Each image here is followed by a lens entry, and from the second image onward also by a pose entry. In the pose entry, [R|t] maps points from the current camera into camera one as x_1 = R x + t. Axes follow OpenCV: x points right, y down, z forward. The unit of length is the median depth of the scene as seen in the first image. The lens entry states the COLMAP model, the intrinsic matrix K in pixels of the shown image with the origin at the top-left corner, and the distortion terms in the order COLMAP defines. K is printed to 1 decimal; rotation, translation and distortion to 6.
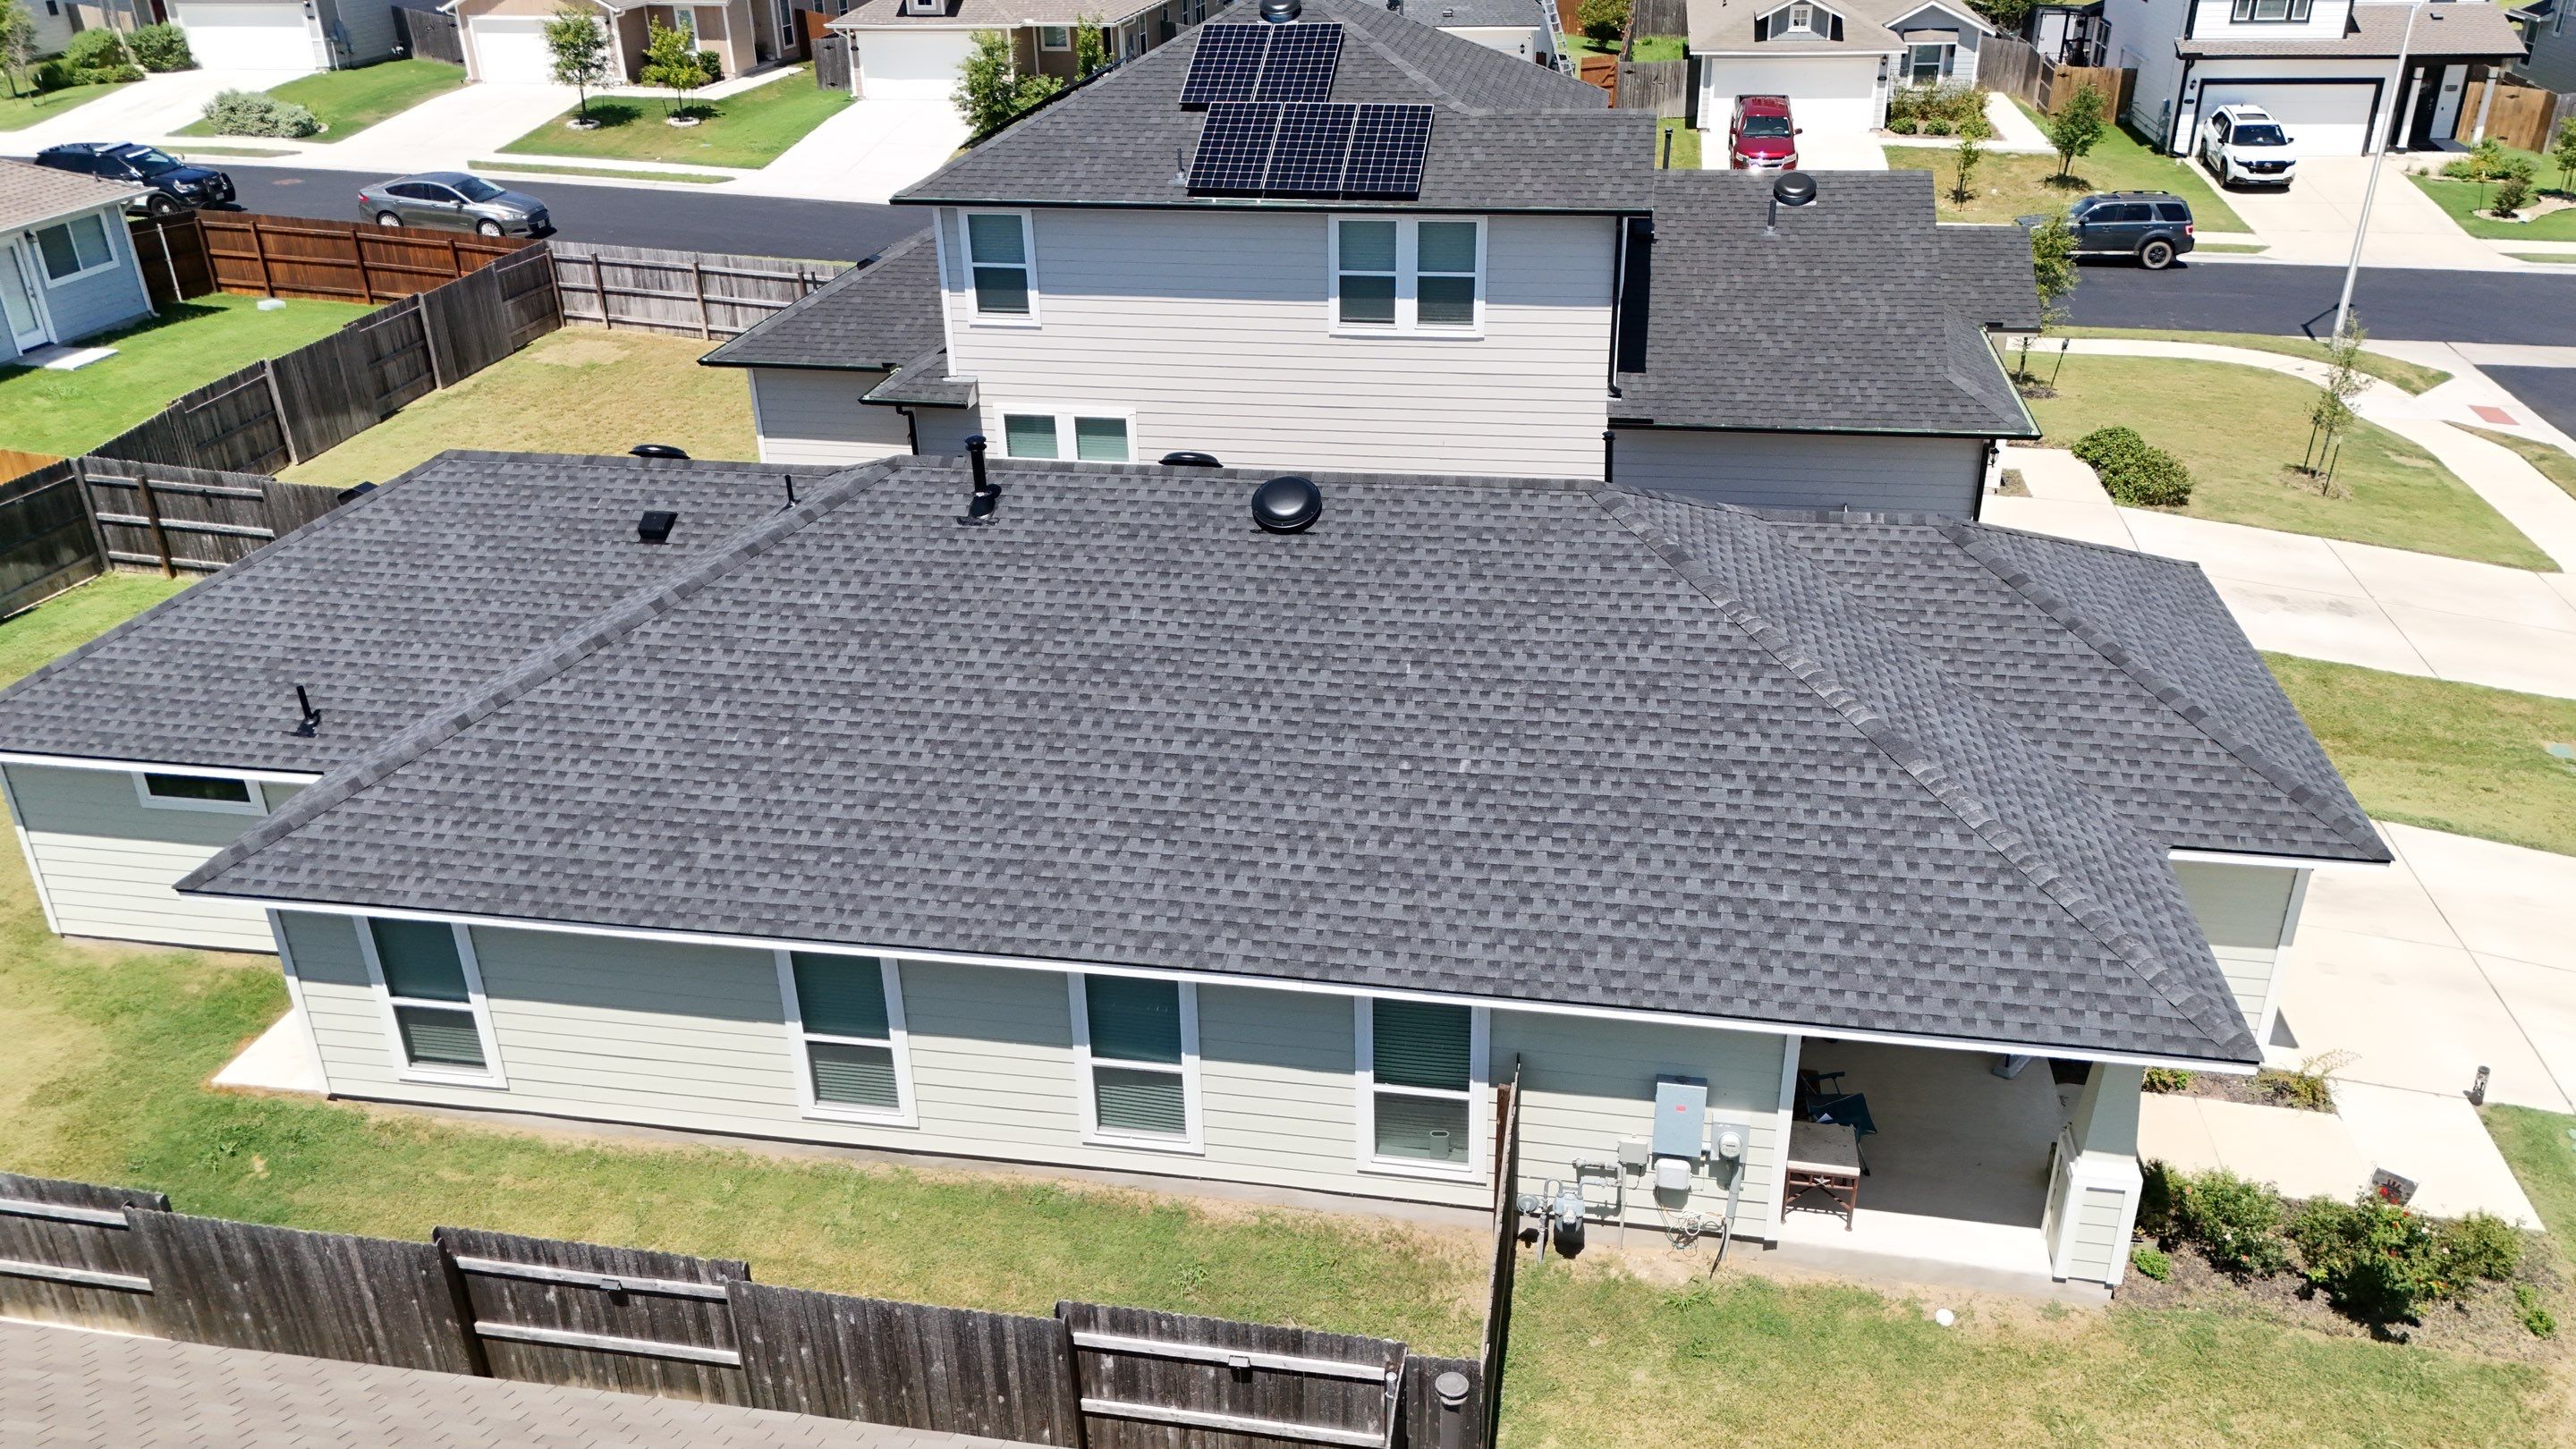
lens RADIAL K [[1902.7, 0, 1276.3], [0, 1902.7, 726.1], [0, 0, 1]] dist [0.066124, -0.060577]
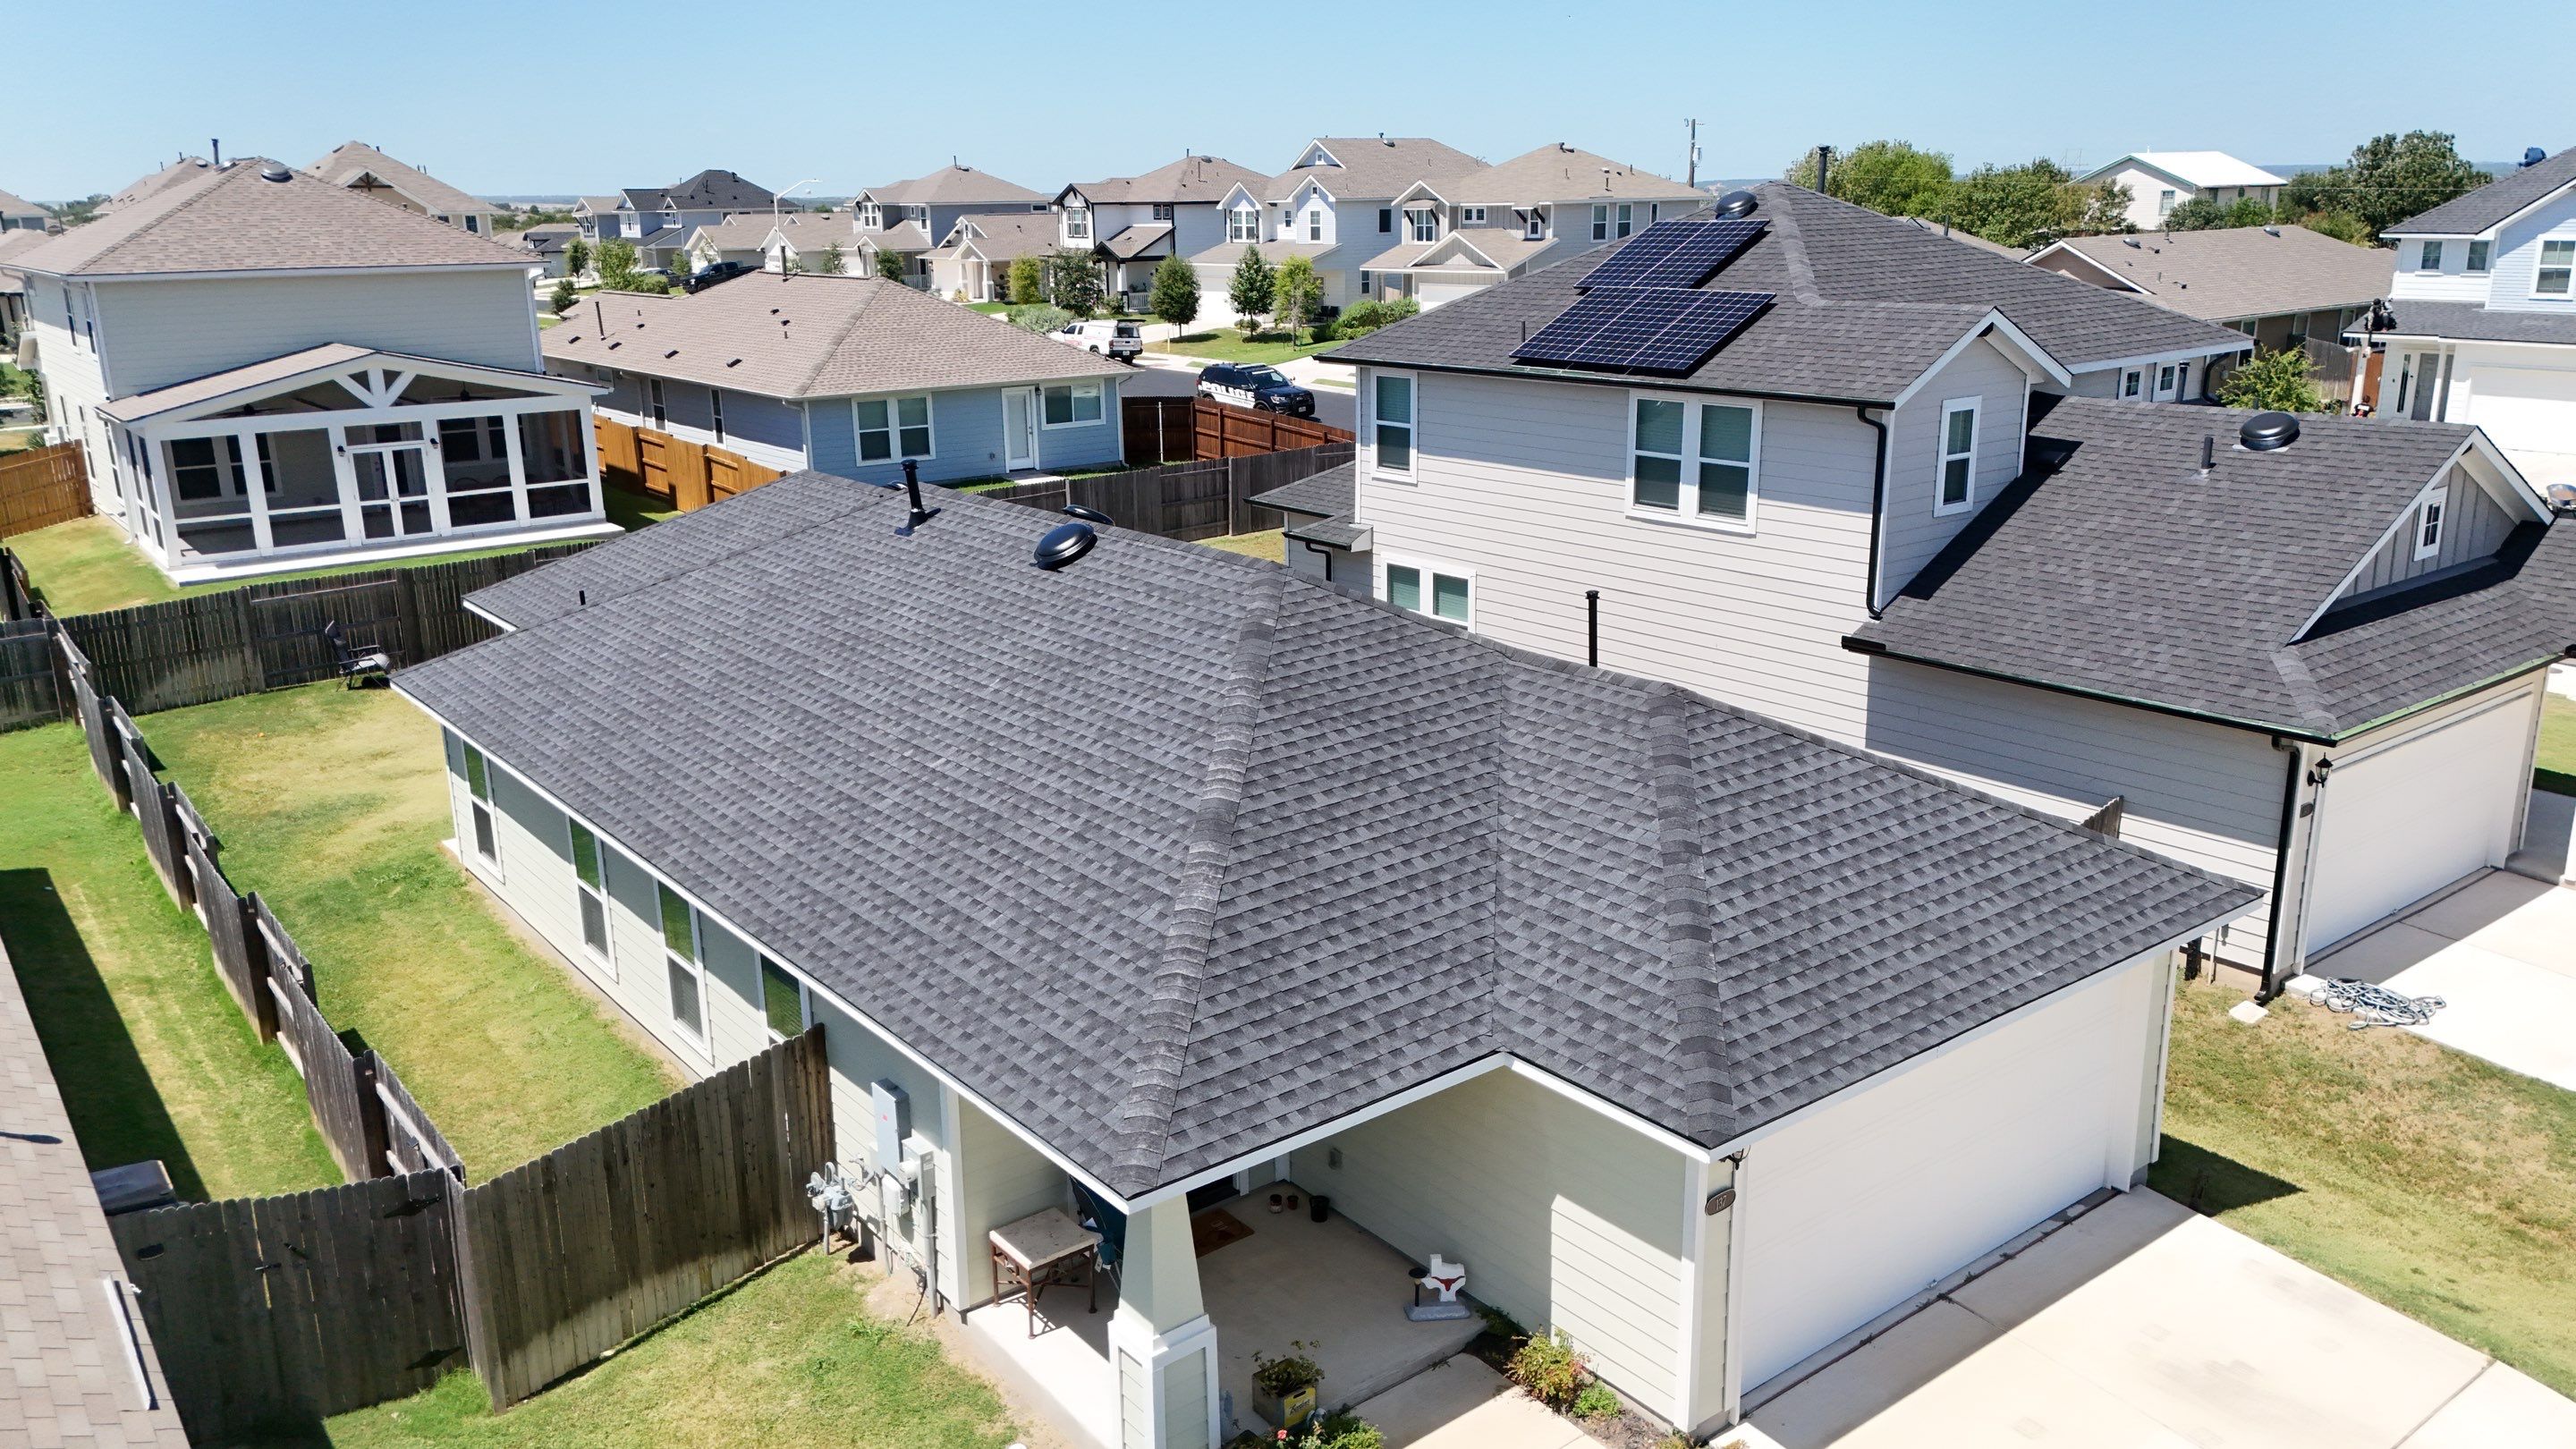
lens RADIAL K [[1902.7, 0, 1287.1], [0, 1902.7, 725.9], [0, 0, 1]] dist [0.066124, -0.060577]
pose [[0.747080, 0.187378, -0.637778, 0.781717], [-0.293930, 0.953674, -0.064115, 0.010522], [0.596218, 0.235361, 0.767547, 0.273620]]
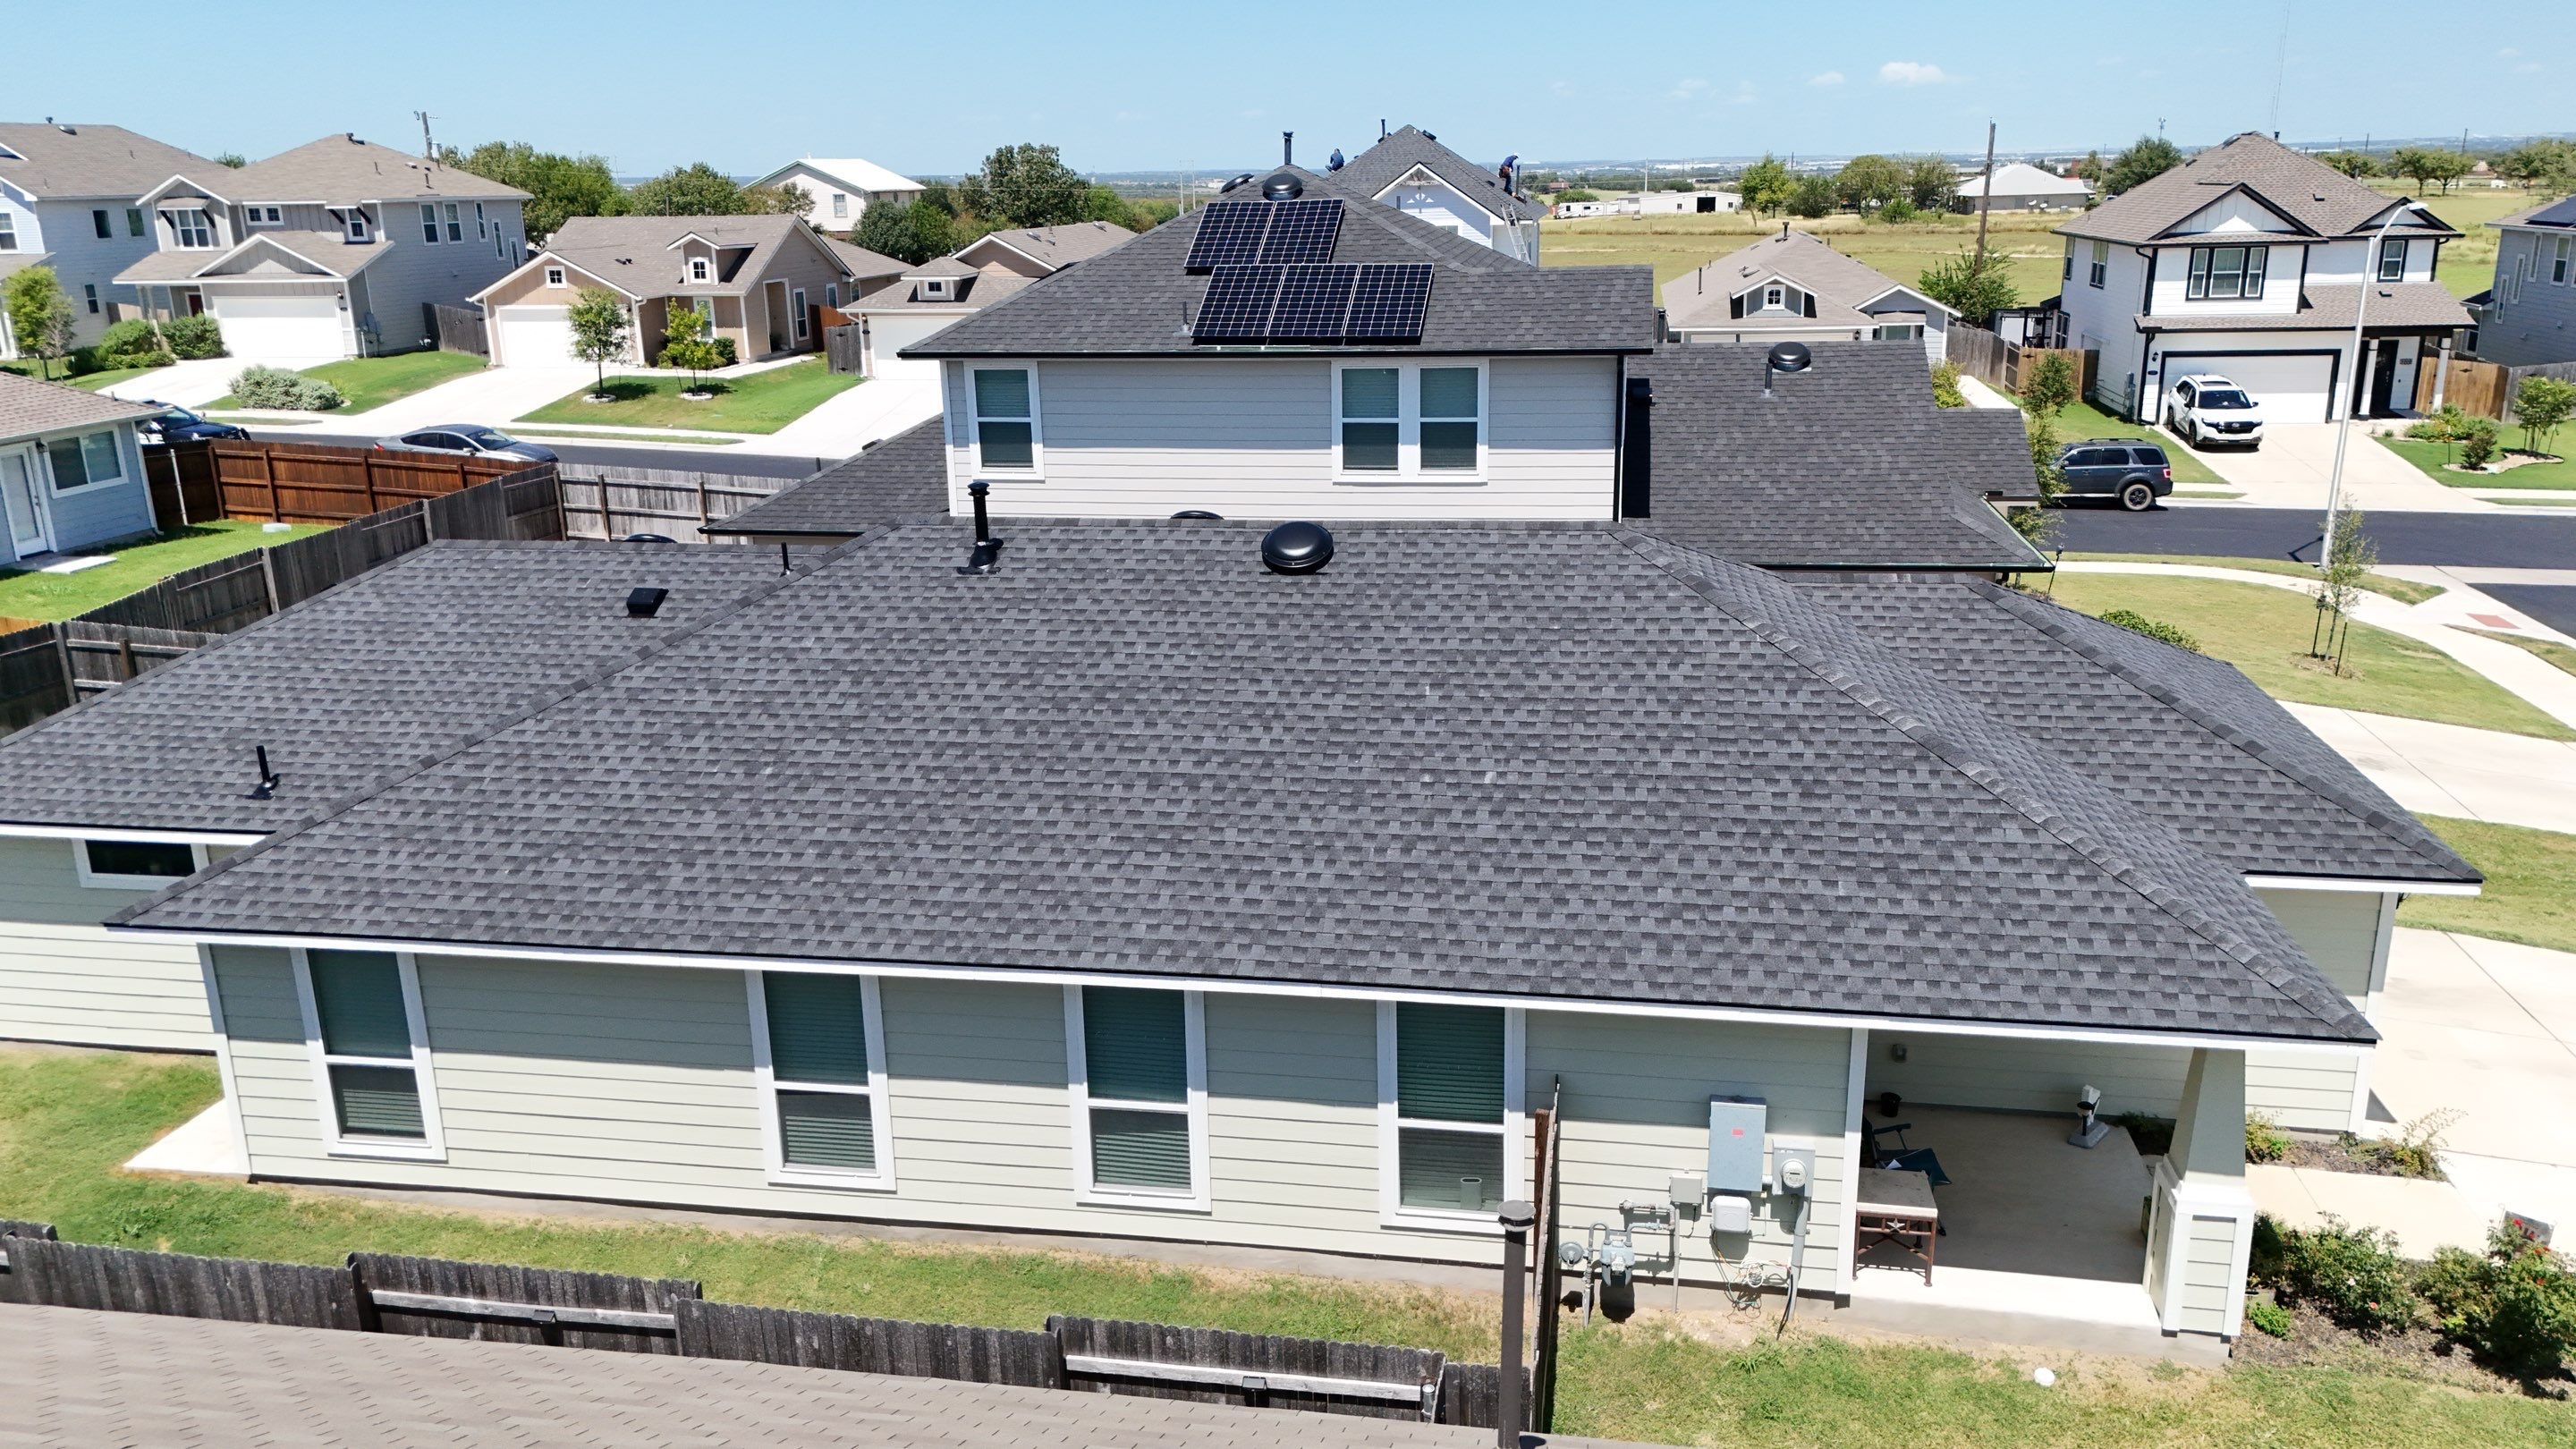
lens RADIAL K [[1902.7, 0, 1276.5], [0, 1902.7, 724.3], [0, 0, 1]] dist [0.066124, -0.060577]
pose [[0.999986, -0.000449, 0.005290, -0.010155], [0.001375, 0.984324, -0.176365, 0.140087], [-0.005128, 0.176369, 0.984311, 0.059522]]
